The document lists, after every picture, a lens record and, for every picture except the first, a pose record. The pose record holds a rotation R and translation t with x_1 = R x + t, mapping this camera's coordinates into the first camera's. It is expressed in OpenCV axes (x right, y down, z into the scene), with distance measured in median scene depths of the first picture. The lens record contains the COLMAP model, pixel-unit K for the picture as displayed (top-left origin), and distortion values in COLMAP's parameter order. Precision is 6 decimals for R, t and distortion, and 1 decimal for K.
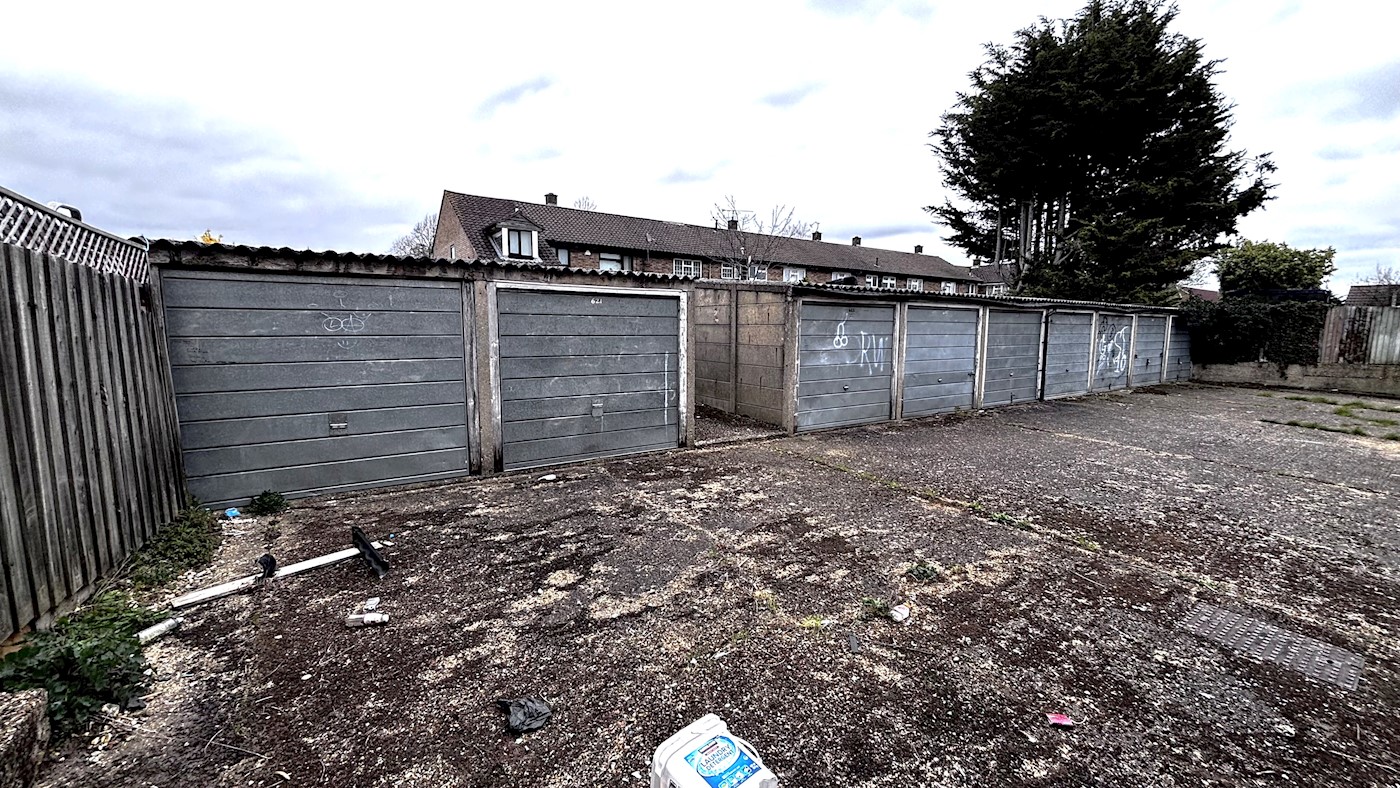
lens RADIAL K [[561.3, 0, 695.0], [0, 561.3, 390.3], [0, 0, 1]] dist [0.015661, -0.012618]
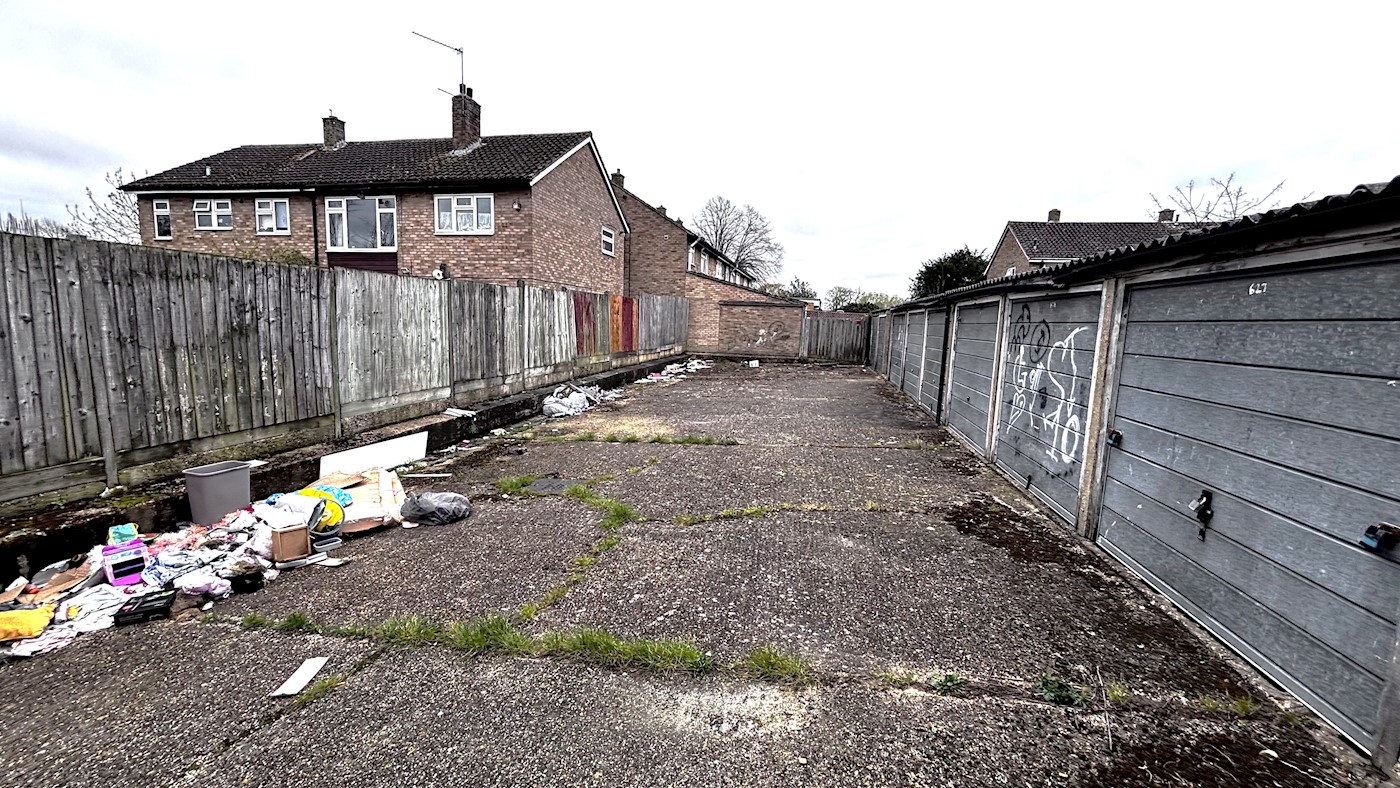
lens RADIAL K [[562.5, 0, 698.9], [0, 562.5, 397.5], [0, 0, 1]] dist [0.001413, -0.003605]
pose [[-0.726991, 0.073926, -0.682655, 2.638002], [-0.094776, 0.973868, 0.206393, -0.275107], [0.680074, 0.214745, -0.700988, 2.504445]]
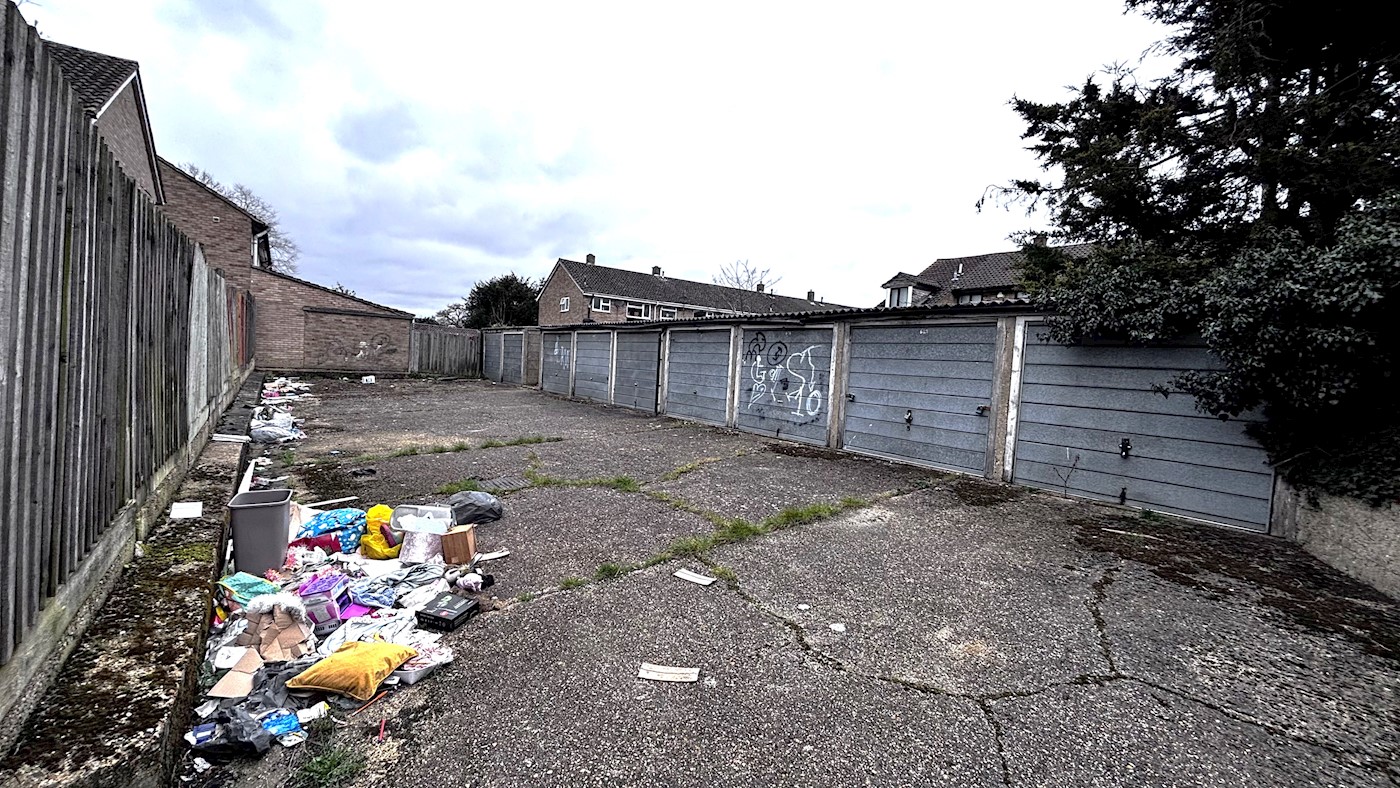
lens RADIAL K [[562.5, 0, 698.9], [0, 562.5, 397.5], [0, 0, 1]] dist [0.001413, -0.003605]
pose [[0.040412, 0.069226, -0.996782, 3.198783], [-0.151302, 0.986517, 0.062379, -0.172785], [0.987661, 0.148295, 0.050341, 1.959949]]
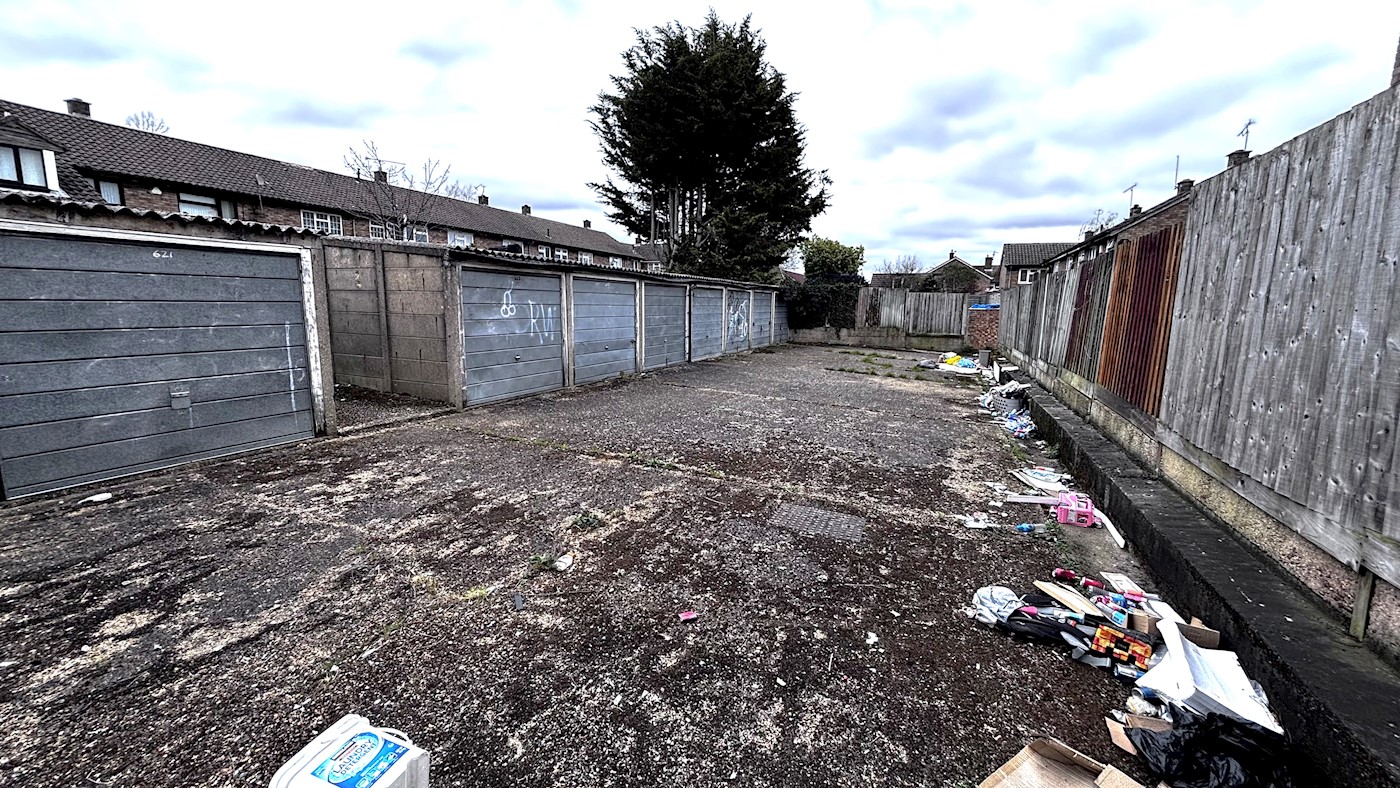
lens RADIAL K [[562.5, 0, 698.9], [0, 562.5, 397.5], [0, 0, 1]] dist [0.001413, -0.003605]
pose [[0.847891, -0.079334, 0.524202, 0.022400], [0.046994, 0.996095, 0.074739, 0.008118], [-0.528084, -0.038736, 0.848308, -0.011248]]
